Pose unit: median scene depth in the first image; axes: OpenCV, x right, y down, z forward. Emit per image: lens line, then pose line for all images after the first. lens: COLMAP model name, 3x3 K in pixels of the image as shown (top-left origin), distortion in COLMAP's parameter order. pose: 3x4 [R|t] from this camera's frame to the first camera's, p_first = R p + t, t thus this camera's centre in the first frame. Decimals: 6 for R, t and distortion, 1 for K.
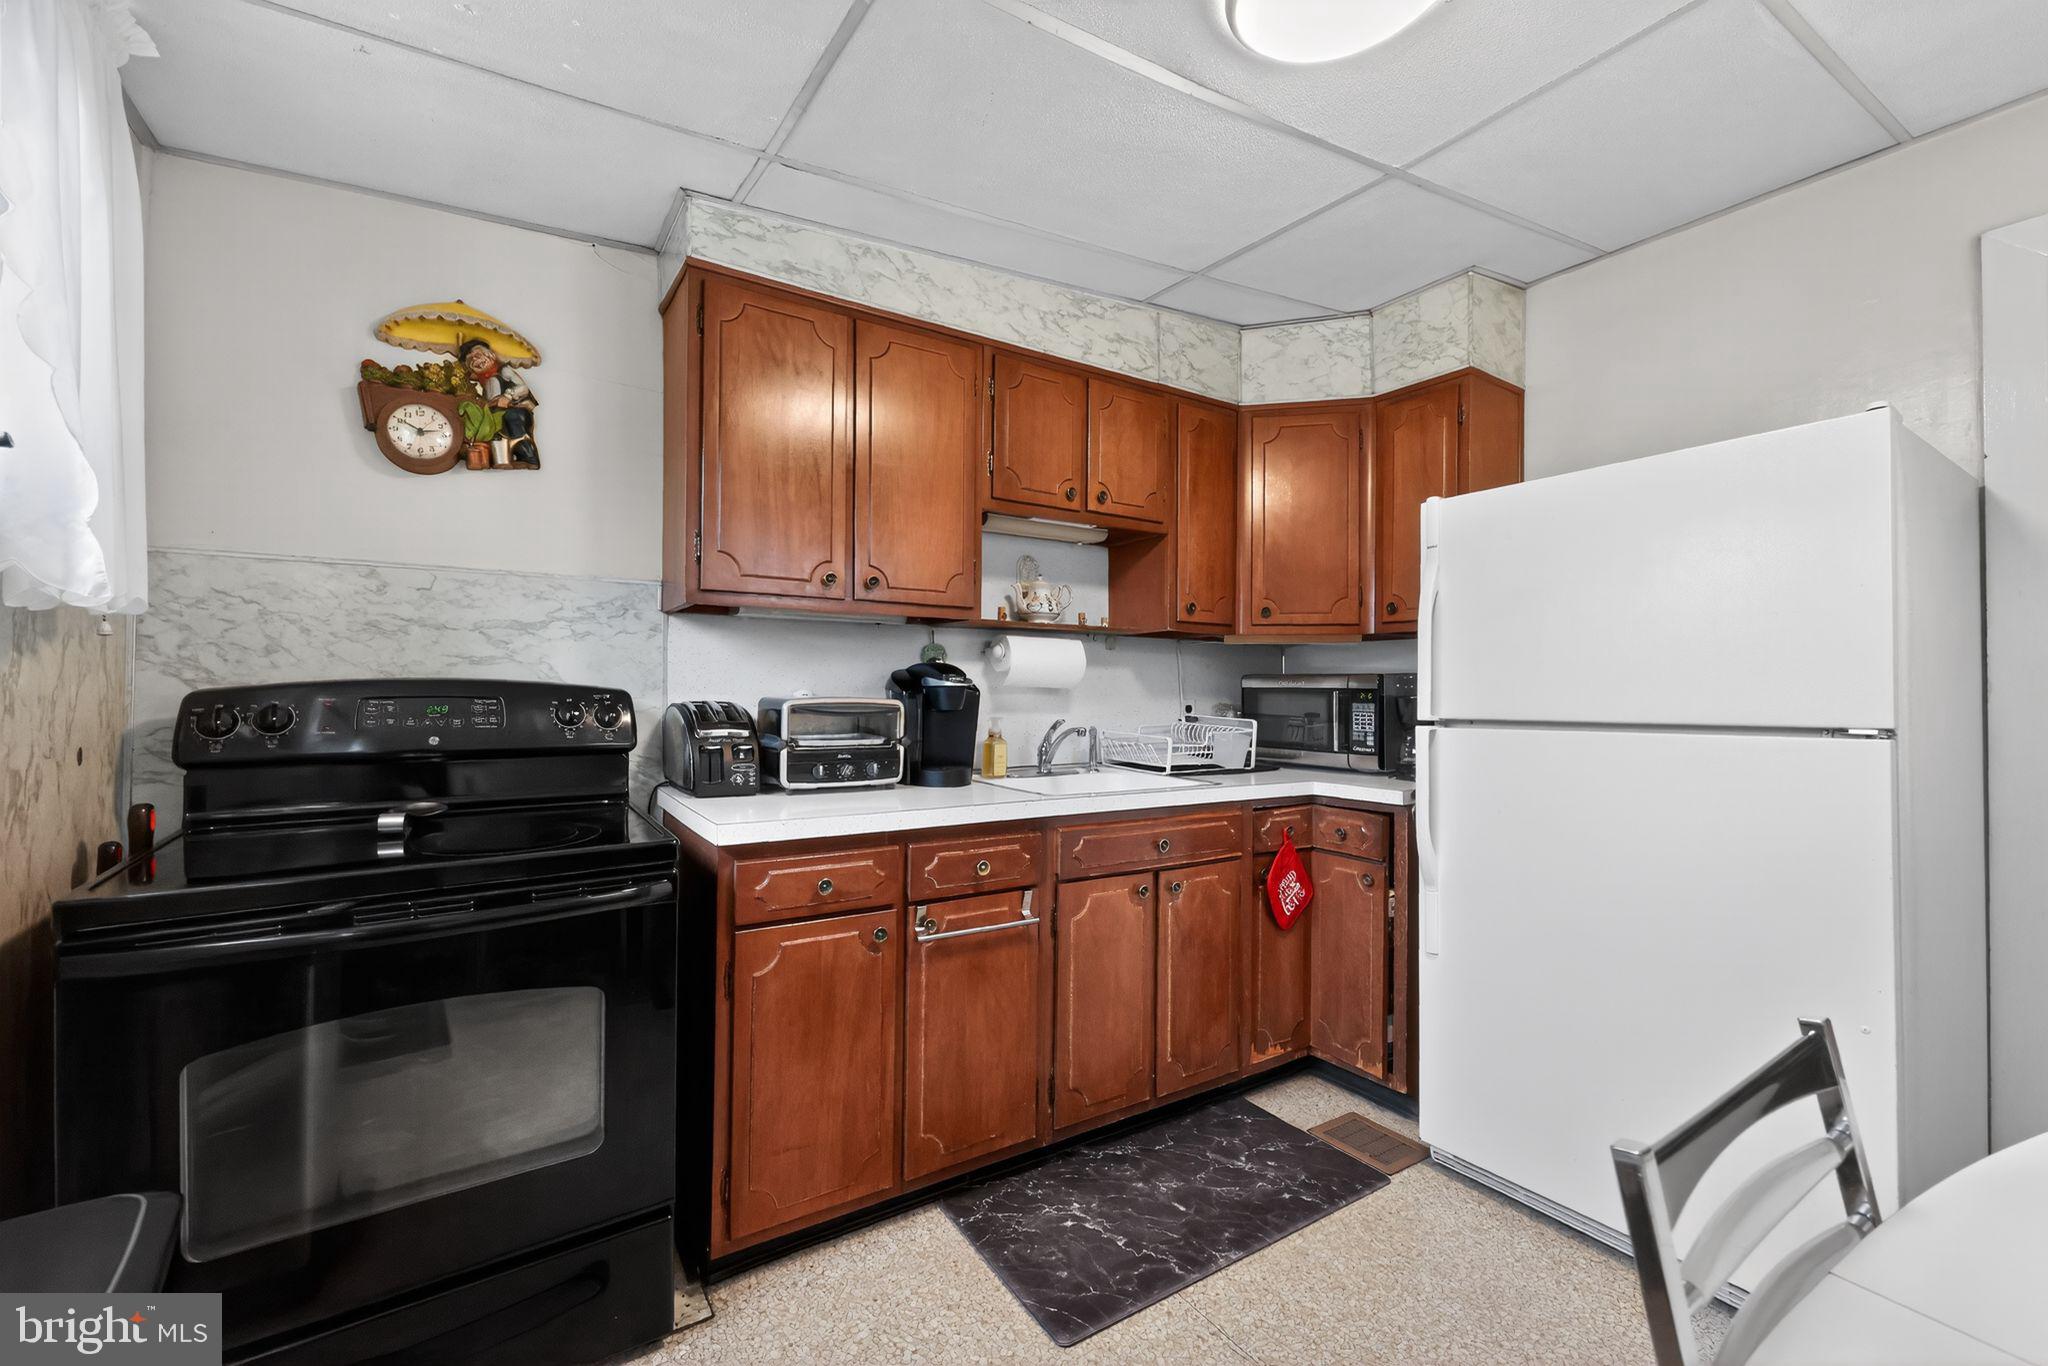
lens RADIAL K [[823.7, 0, 1024.0], [0, 823.7, 683.0], [0, 0, 1]] dist [-0.001429, -0.000151]
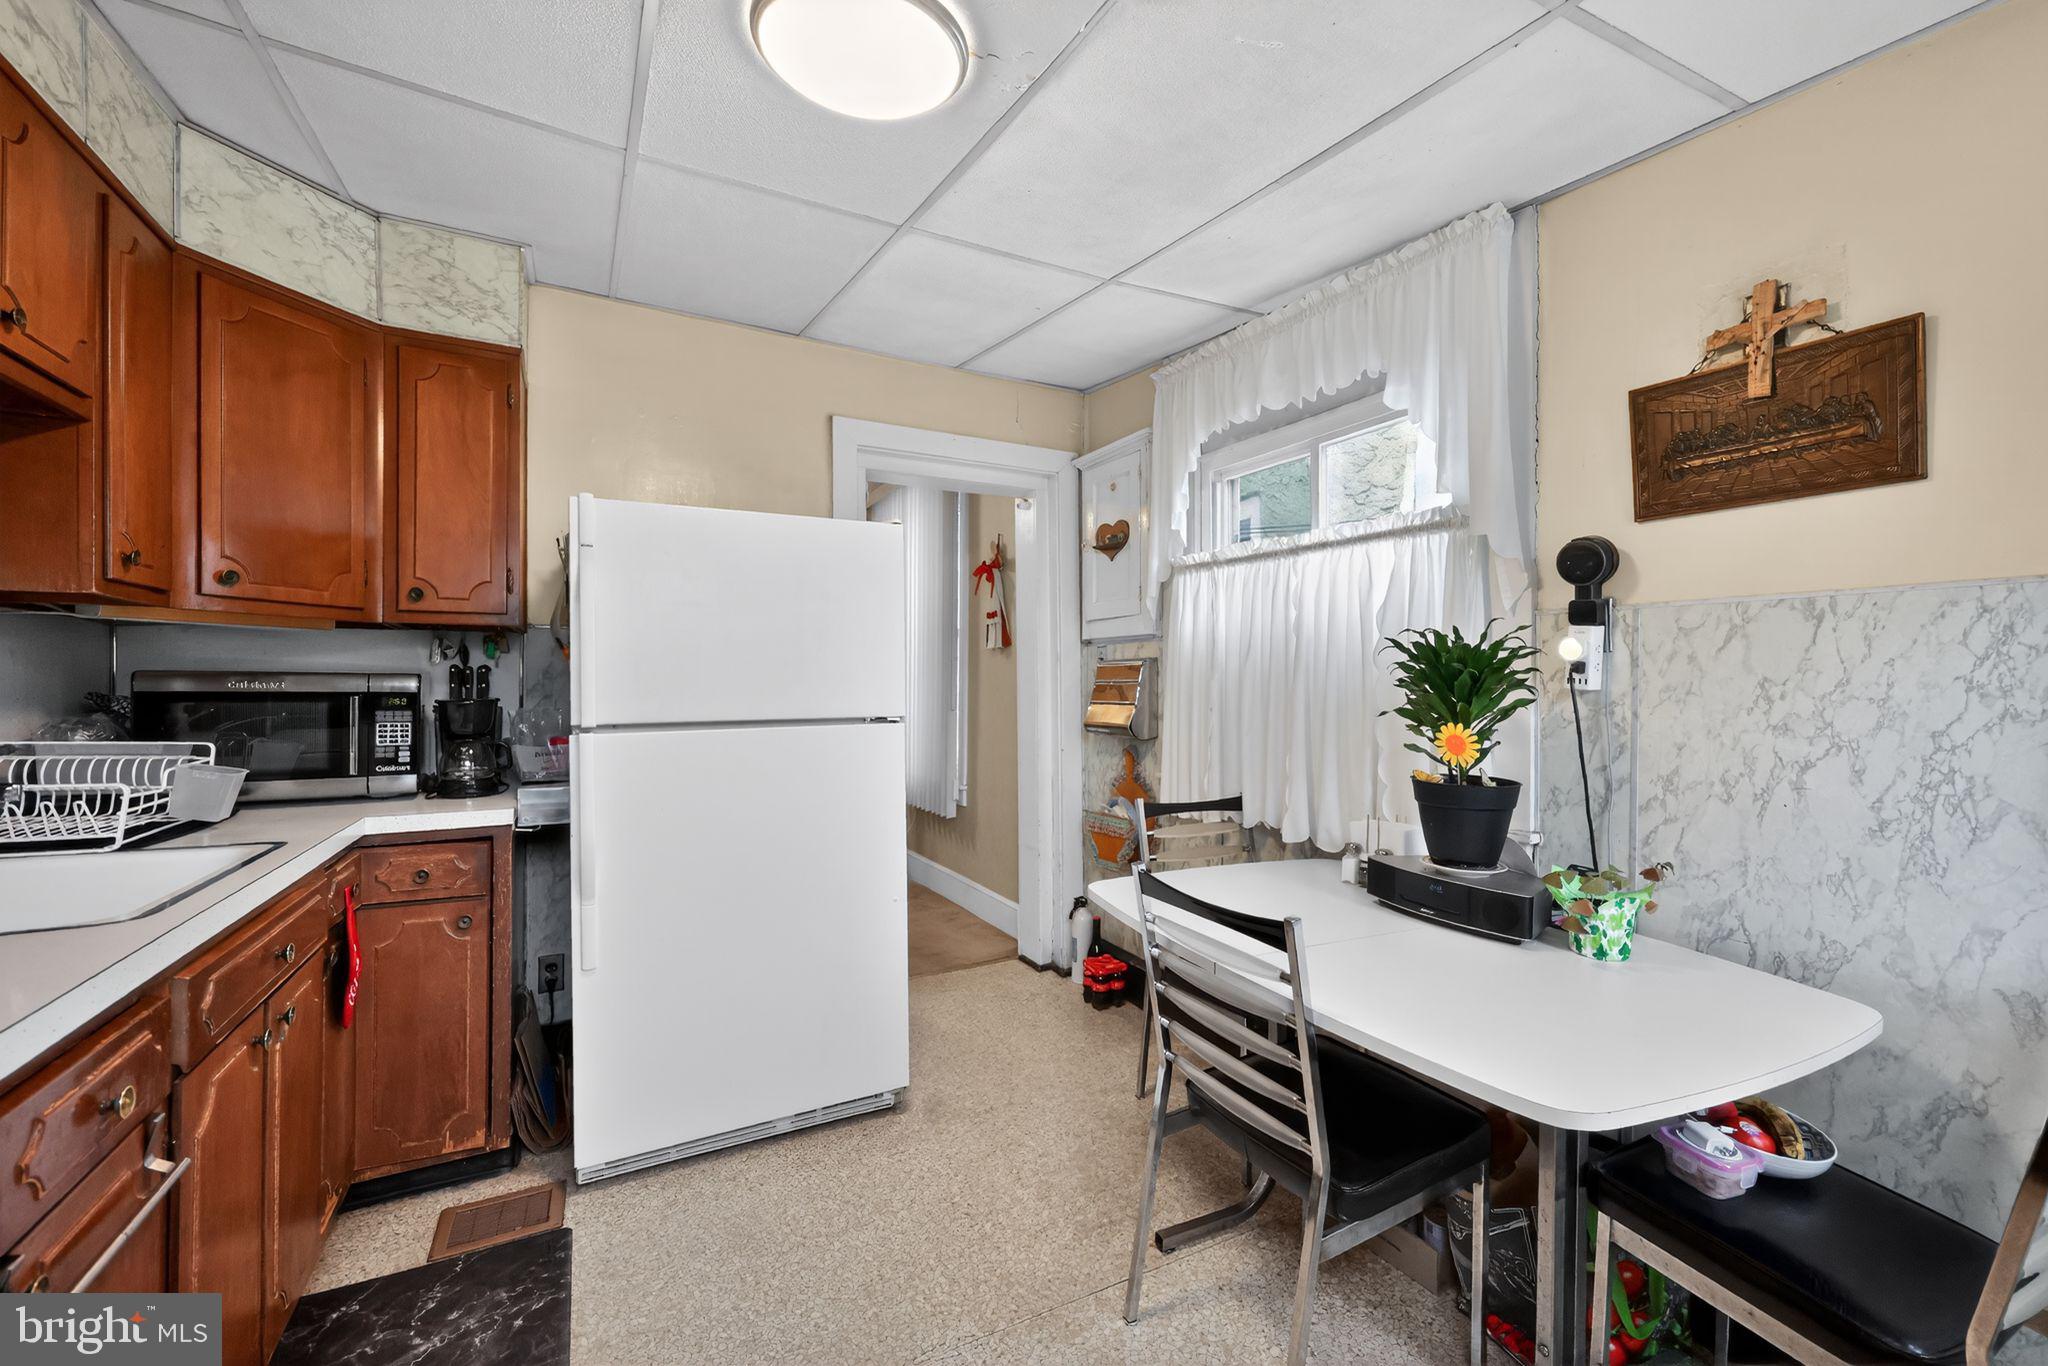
lens RADIAL K [[811.0, 0, 1026.2], [0, 811.0, 684.8], [0, 0, 1]] dist [-0.017453, 0.000156]
pose [[0.087239, -0.004712, 0.996176, -0.312868], [-0.008486, 0.999949, 0.005473, -0.009696], [-0.996151, -0.008931, 0.087195, 0.331138]]
